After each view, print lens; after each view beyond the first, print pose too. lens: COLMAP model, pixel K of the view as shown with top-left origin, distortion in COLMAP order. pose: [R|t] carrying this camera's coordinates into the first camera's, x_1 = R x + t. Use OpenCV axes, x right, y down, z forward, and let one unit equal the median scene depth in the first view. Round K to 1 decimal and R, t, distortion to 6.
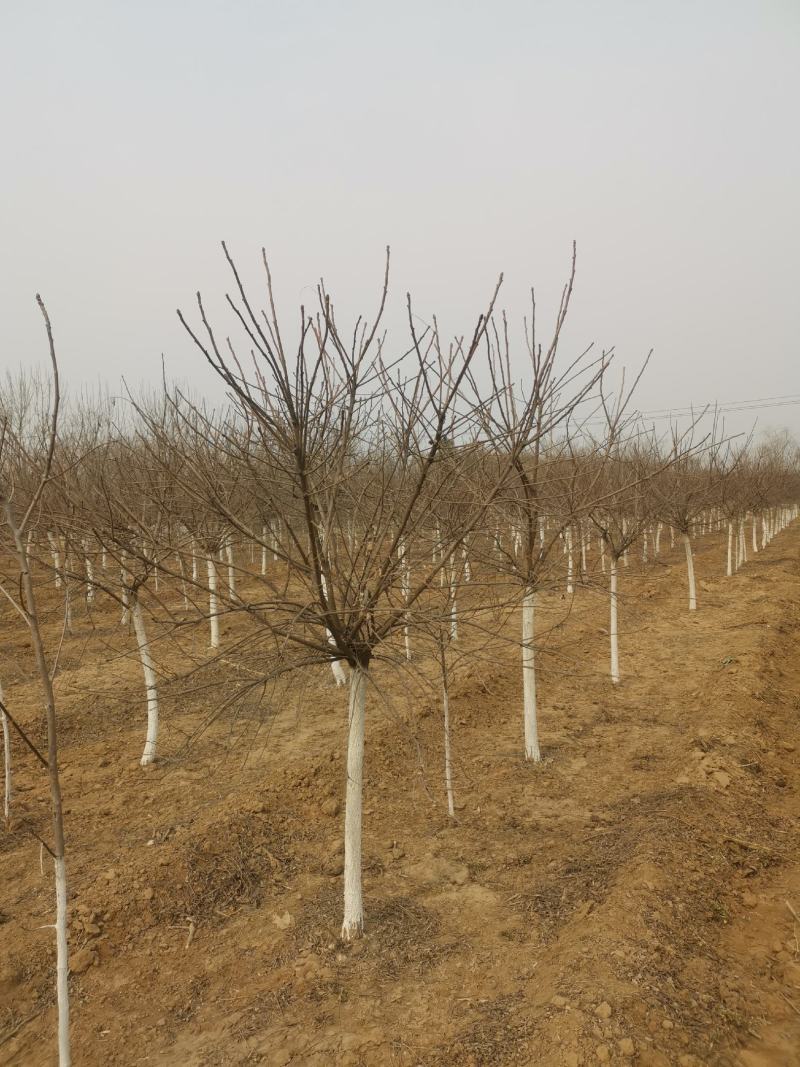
lens RADIAL K [[830.8, 0, 380.8], [0, 830.8, 515.1], [0, 0, 1]] dist [0.026186, -0.007457]
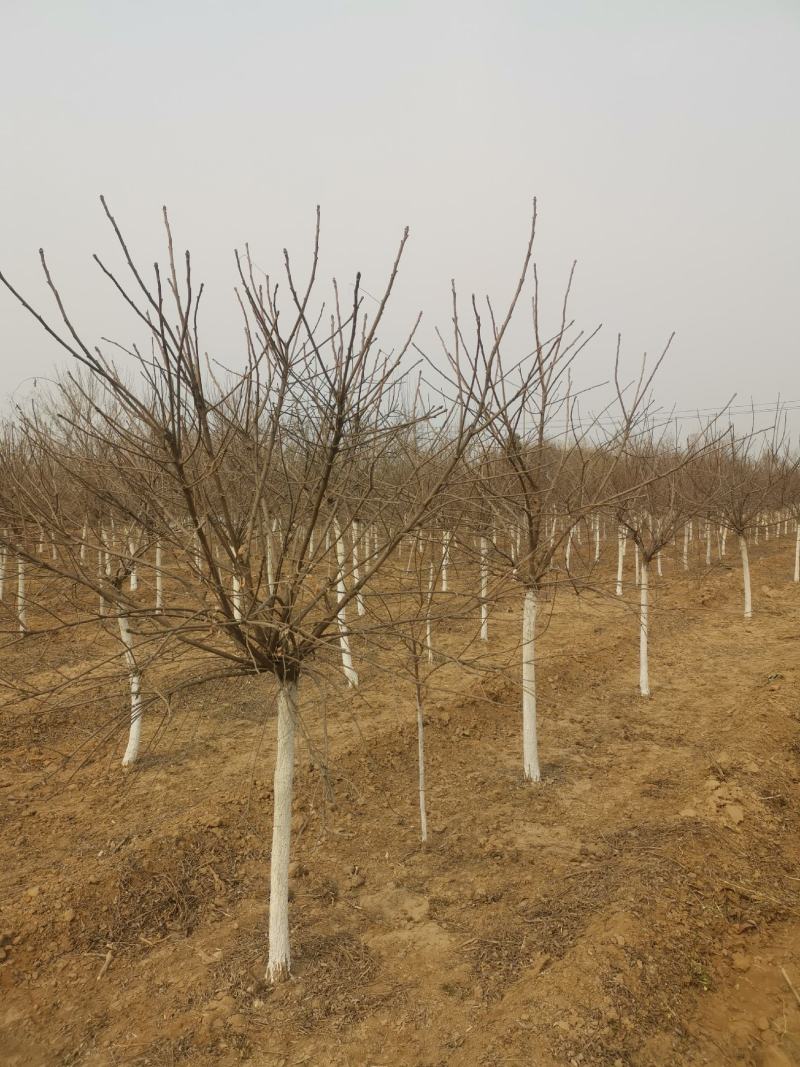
lens RADIAL K [[830.8, 0, 380.8], [0, 830.8, 515.1], [0, 0, 1]] dist [0.026186, -0.007457]
pose [[0.996268, 0.019360, -0.084112, 0.123386], [-0.018719, 0.999790, 0.008396, -0.003736], [0.084256, -0.006790, 0.996421, 0.098823]]
